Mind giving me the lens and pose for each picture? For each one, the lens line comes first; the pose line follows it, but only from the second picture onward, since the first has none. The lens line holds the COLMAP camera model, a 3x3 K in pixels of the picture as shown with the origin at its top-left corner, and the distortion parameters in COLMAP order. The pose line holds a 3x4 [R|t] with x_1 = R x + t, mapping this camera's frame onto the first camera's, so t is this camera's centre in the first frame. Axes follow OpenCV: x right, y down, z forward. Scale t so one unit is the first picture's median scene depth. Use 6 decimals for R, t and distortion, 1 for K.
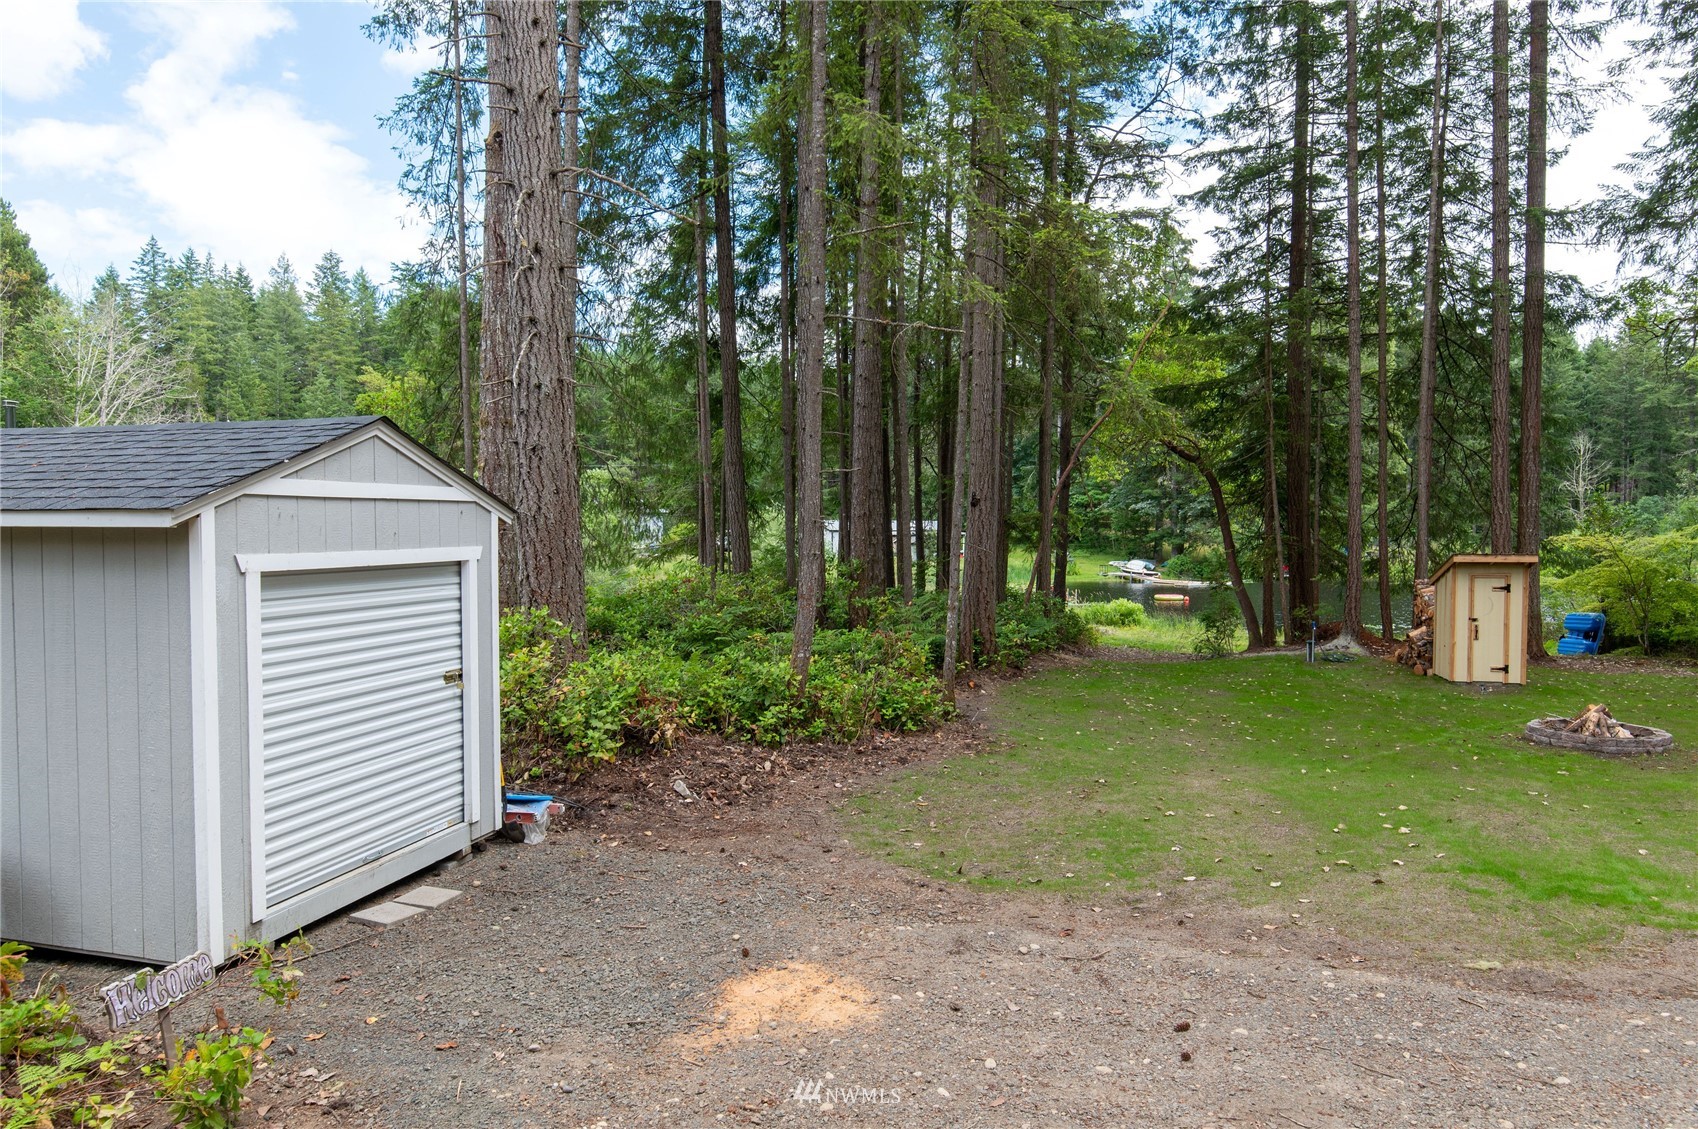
lens RADIAL K [[1094.1, 0, 849.0], [0, 1094.1, 564.5], [0, 0, 1]] dist [0.000931, -0.000132]
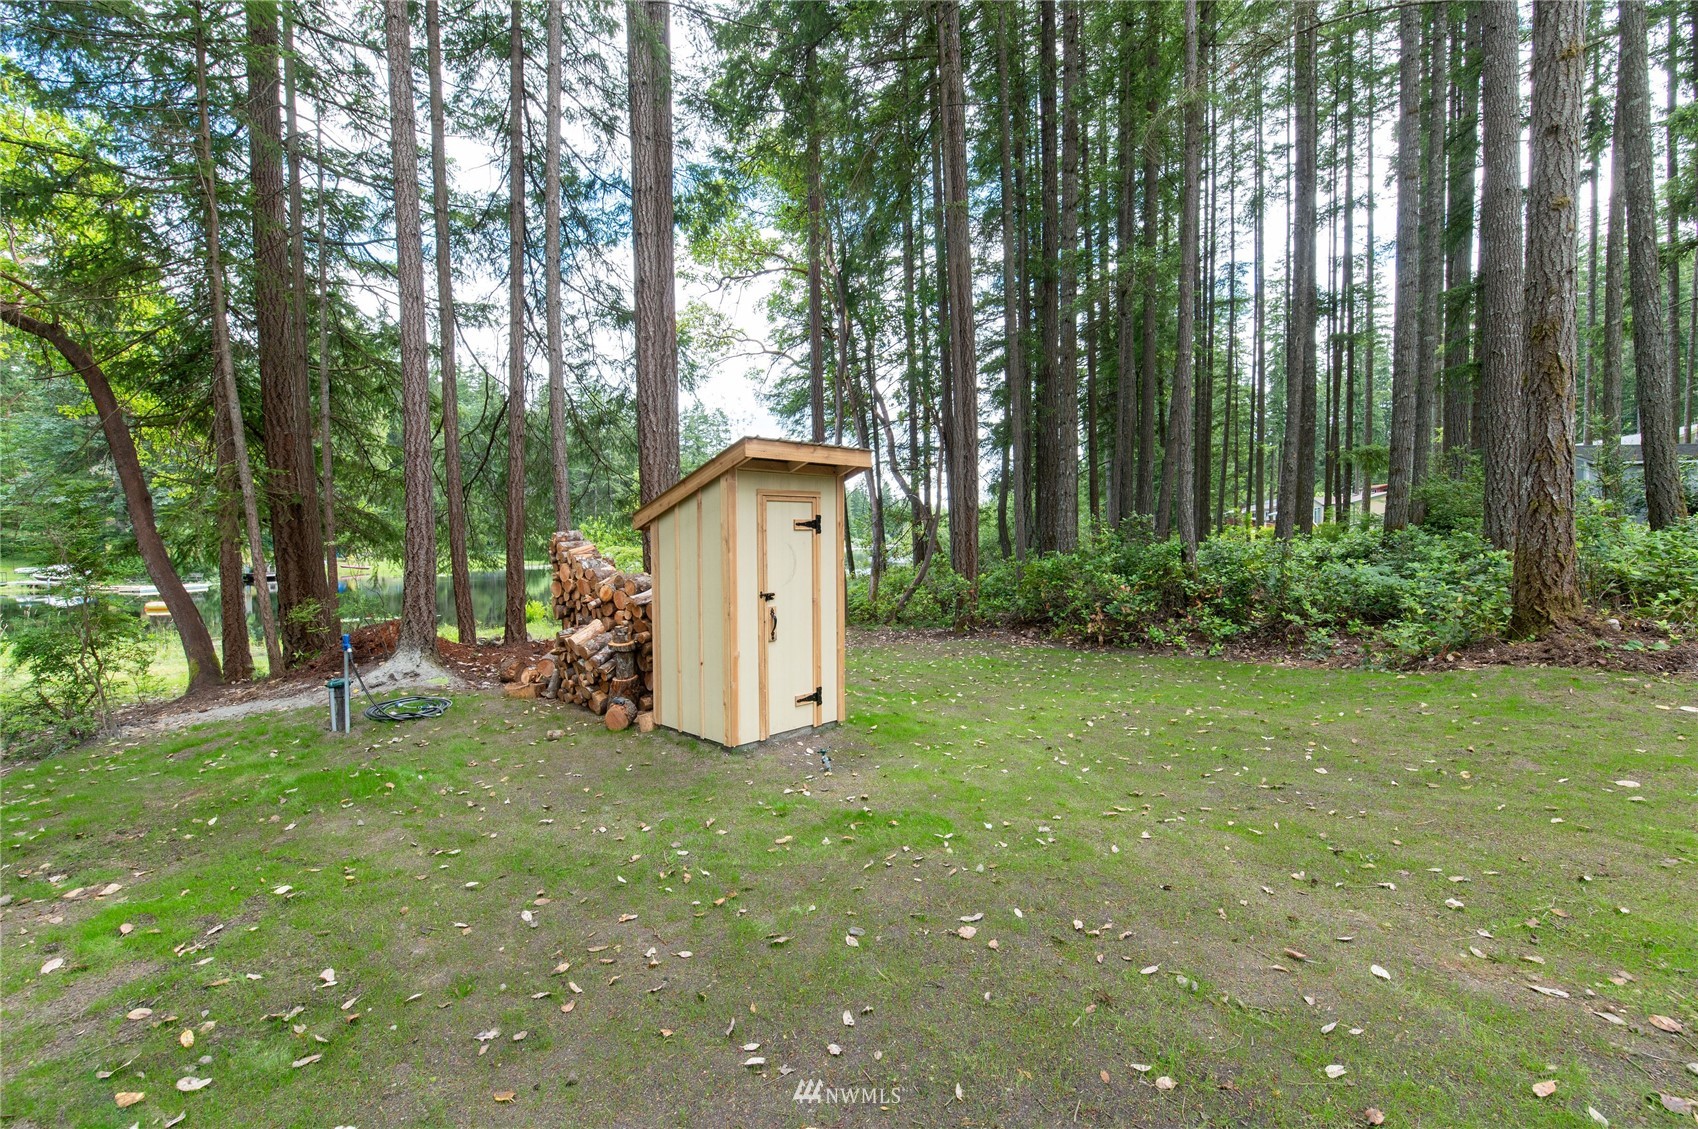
lens RADIAL K [[751.3, 0, 849.0], [0, 751.3, 564.5], [0, 0, 1]] dist [0.005351, 0.000557]
pose [[0.514233, -0.032954, 0.857017, 0.264082], [0.037049, 0.999182, 0.016190, 0.027212], [-0.856850, 0.023426, 0.515033, 0.651876]]
